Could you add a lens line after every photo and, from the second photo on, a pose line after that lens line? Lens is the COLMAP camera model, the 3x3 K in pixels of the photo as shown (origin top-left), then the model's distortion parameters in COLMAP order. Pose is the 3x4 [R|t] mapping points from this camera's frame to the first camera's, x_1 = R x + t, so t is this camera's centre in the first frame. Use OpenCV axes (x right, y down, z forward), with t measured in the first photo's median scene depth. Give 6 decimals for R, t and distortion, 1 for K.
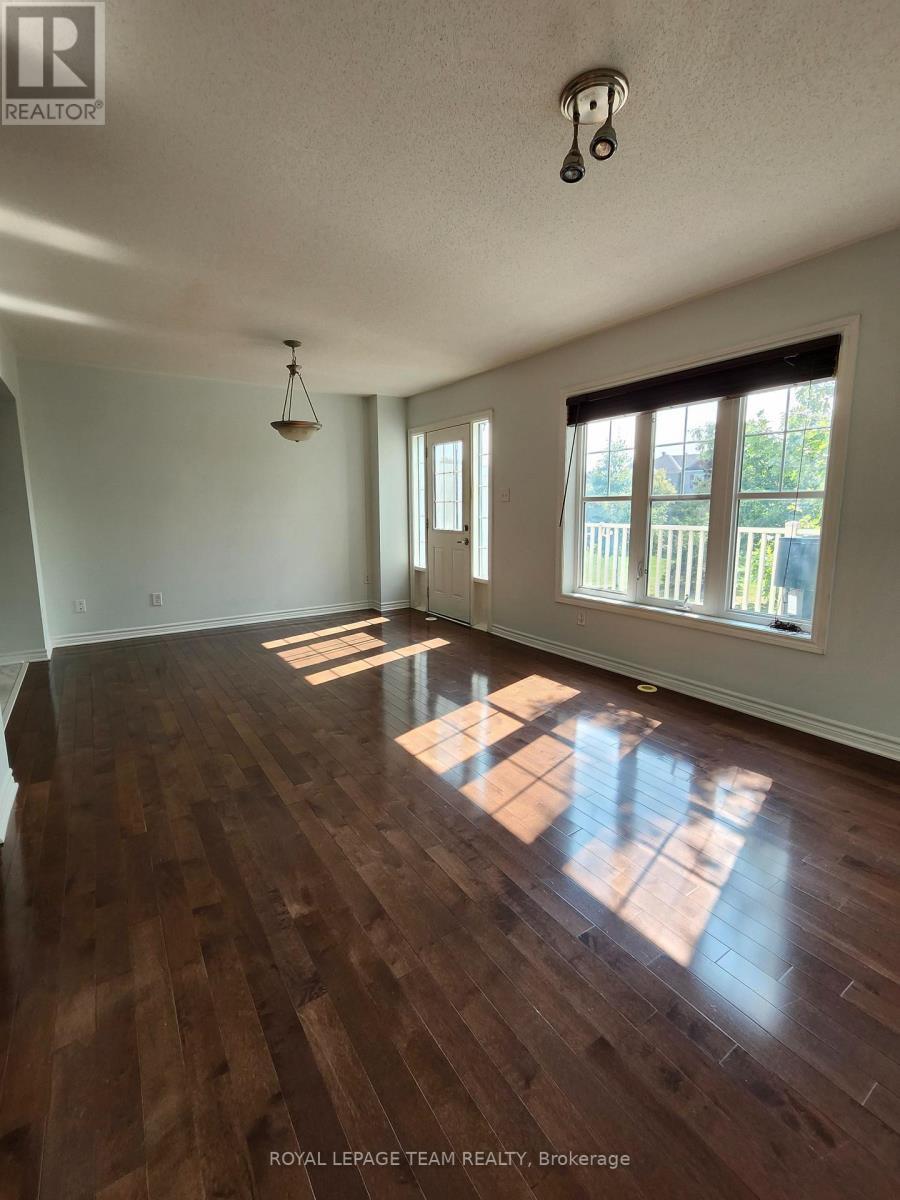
lens RADIAL K [[528.8, 0, 438.3], [0, 528.8, 593.6], [0, 0, 1]] dist [0.001324, 0.001200]
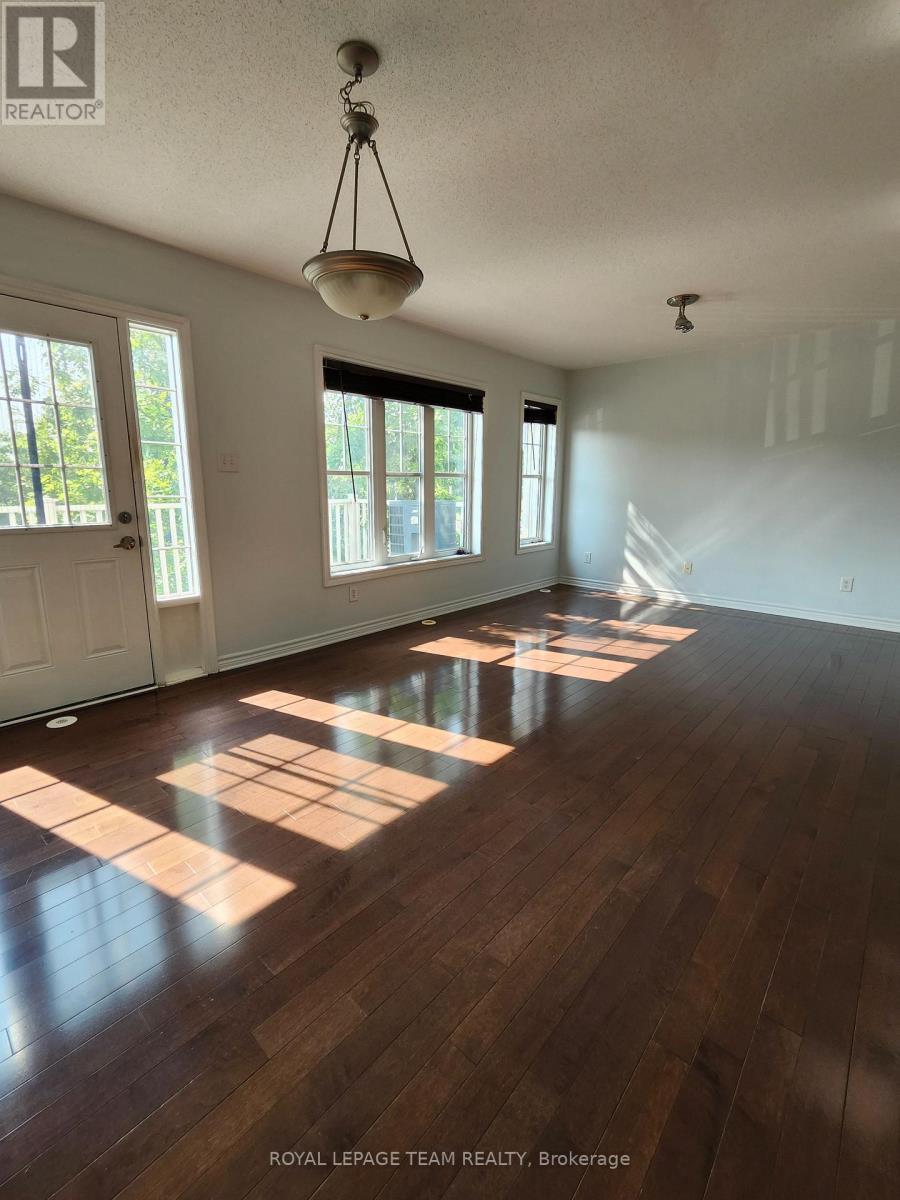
lens RADIAL K [[528.8, 0, 442.3], [0, 528.8, 591.9], [0, 0, 1]] dist [0.001324, 0.001200]
pose [[-0.255307, -0.187040, 0.948596, -0.779243], [0.156002, 0.960286, 0.231332, -0.176414], [-0.954192, 0.207044, -0.215989, 1.155834]]
